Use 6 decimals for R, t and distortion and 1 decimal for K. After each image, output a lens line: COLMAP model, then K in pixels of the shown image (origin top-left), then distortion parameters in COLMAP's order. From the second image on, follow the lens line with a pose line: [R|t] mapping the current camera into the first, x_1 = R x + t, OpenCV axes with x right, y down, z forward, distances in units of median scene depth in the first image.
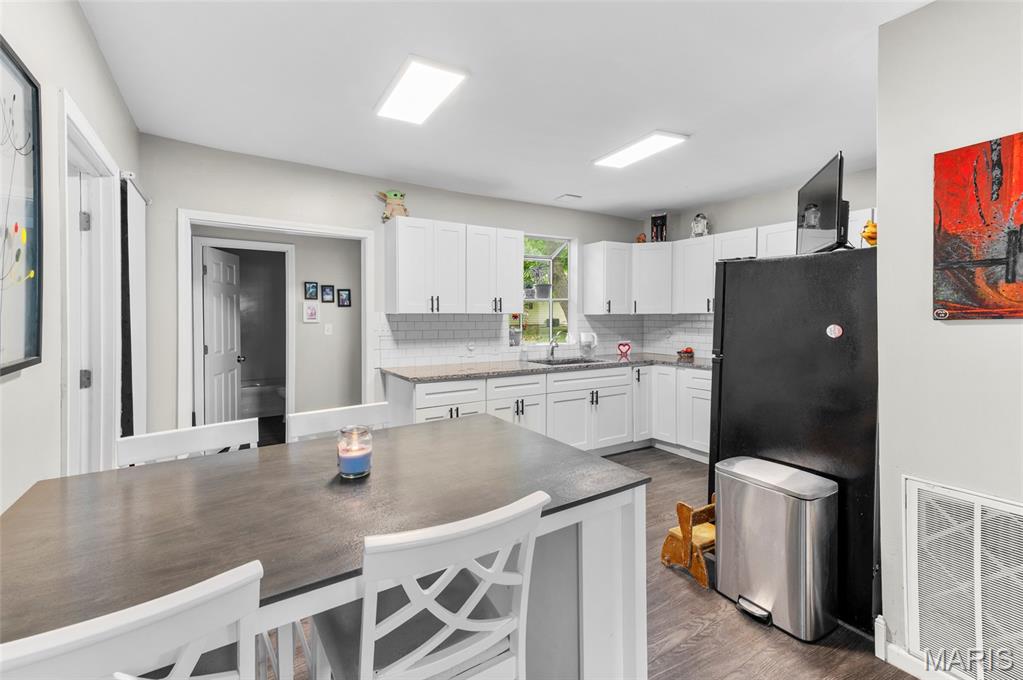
lens RADIAL K [[435.2, 0, 475.5], [0, 435.2, 318.9], [0, 0, 1]] dist [0.025099, 0.000068]
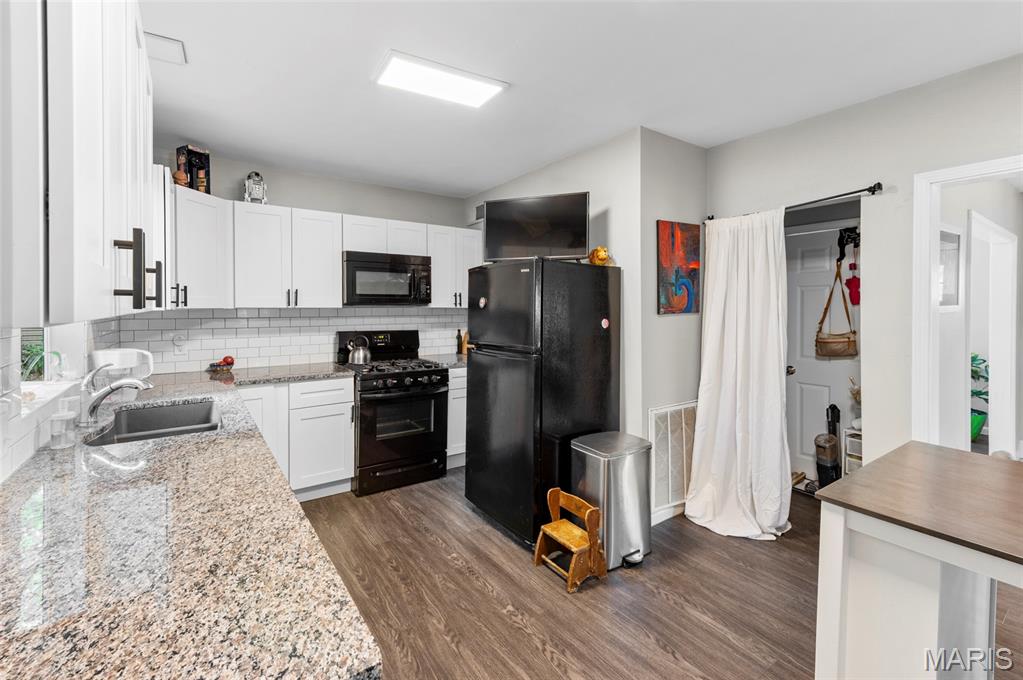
lens RADIAL K [[433.4, 0, 476.3], [0, 433.4, 310.7], [0, 0, 1]] dist [0.015360, -0.000007]
pose [[-0.044052, -0.009367, 0.998985, -0.277234], [0.005911, 0.999936, 0.009636, -0.014875], [-0.999012, 0.006329, -0.043994, 0.782737]]
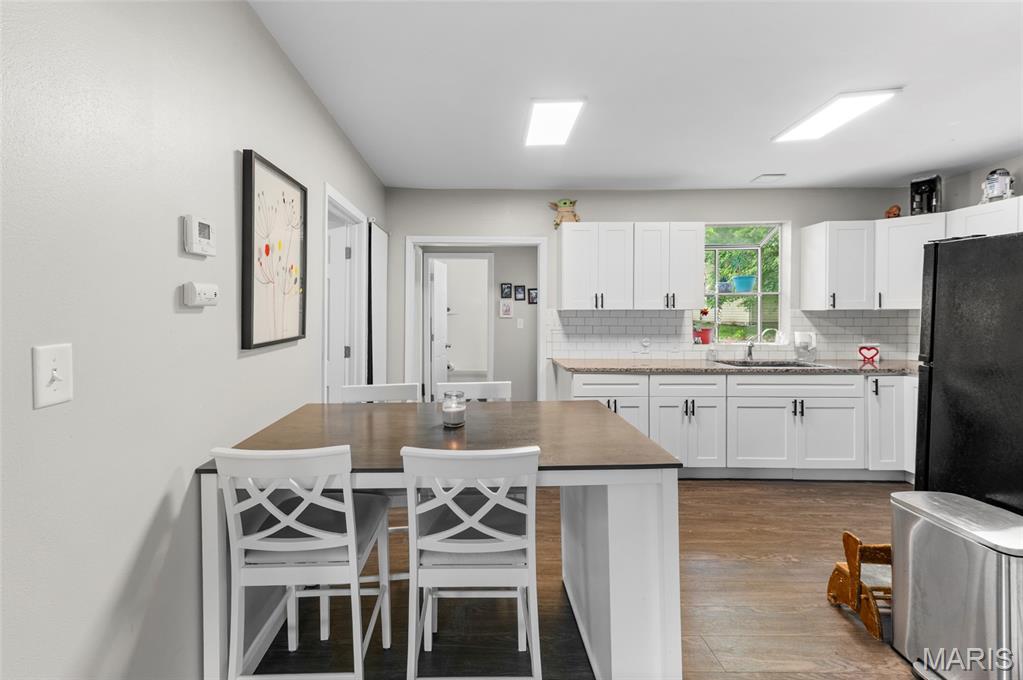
lens RADIAL K [[433.4, 0, 476.3], [0, 433.4, 310.7], [0, 0, 1]] dist [0.015360, -0.000007]
pose [[0.862781, -0.001510, -0.505575, 0.169308], [-0.002717, 0.999967, -0.007622, -0.001412], [0.505570, 0.007950, 0.862749, -0.060867]]
